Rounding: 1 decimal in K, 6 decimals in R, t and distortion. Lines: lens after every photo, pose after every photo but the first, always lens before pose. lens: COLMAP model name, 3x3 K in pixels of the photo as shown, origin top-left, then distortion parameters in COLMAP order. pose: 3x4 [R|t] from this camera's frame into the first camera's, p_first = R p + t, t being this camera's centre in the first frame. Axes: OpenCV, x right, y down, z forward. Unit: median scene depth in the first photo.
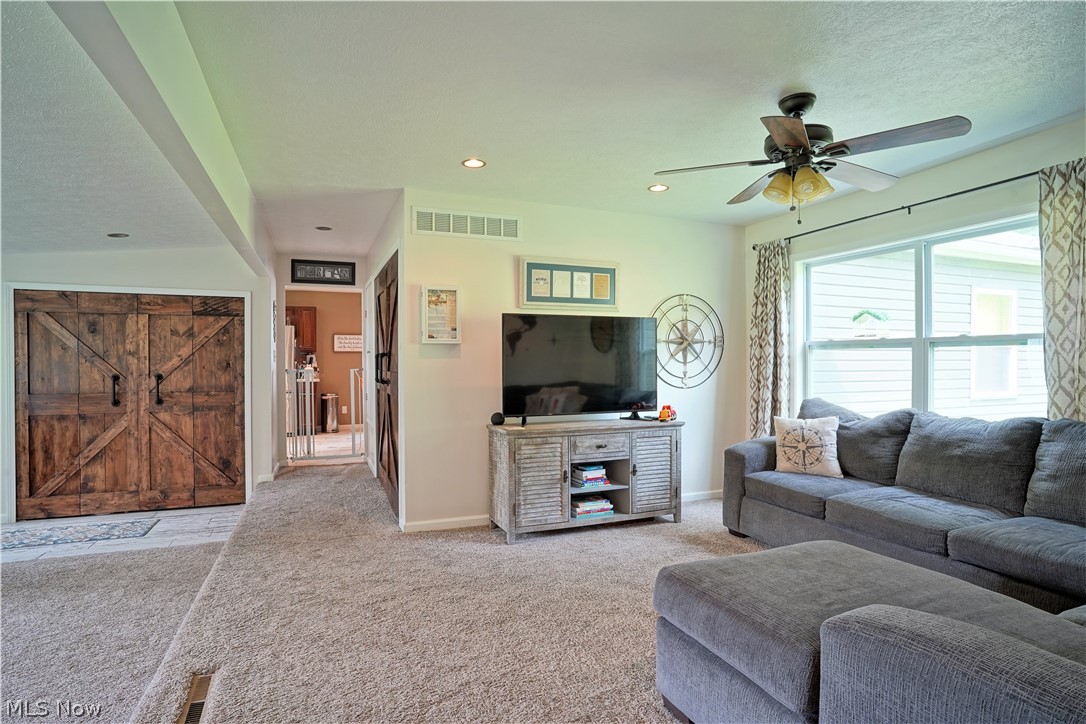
lens RADIAL K [[579.4, 0, 556.4], [0, 579.4, 361.5], [0, 0, 1]] dist [-0.078443, 0.036560]
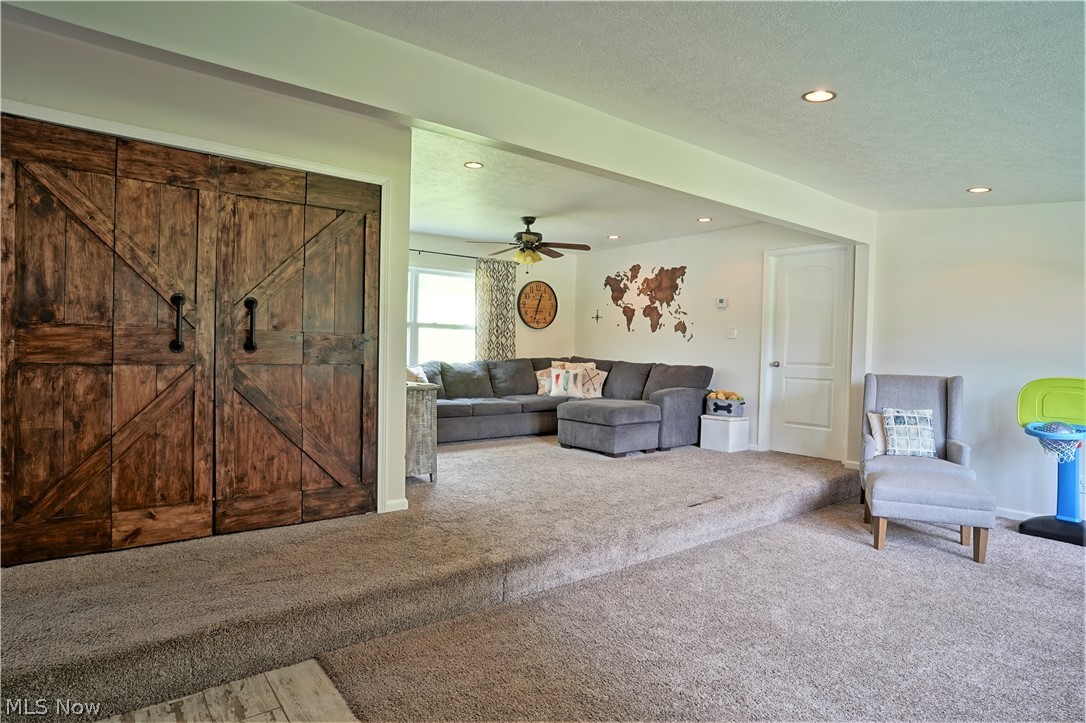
lens RADIAL K [[579.4, 0, 556.4], [0, 579.4, 361.0], [0, 0, 1]] dist [-0.078443, 0.036560]
pose [[-0.288716, -0.020101, 0.957204, -0.991076], [-0.017204, 0.999727, 0.015805, 0.035502], [-0.957260, -0.011904, -0.288983, 0.848805]]
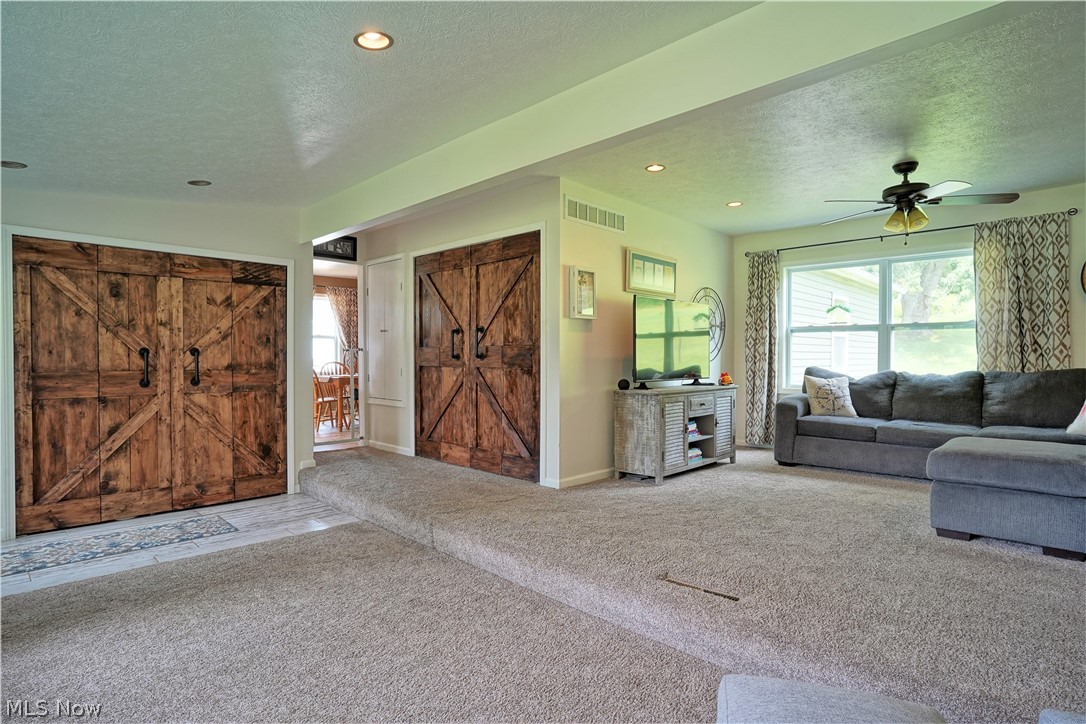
lens RADIAL K [[579.4, 0, 556.4], [0, 579.4, 361.5], [0, 0, 1]] dist [-0.078443, 0.036560]
pose [[0.910117, -0.000911, 0.414350, -0.599050], [-0.000694, 0.999993, 0.003723, 0.040566], [-0.414351, -0.003676, 0.910110, -0.008557]]
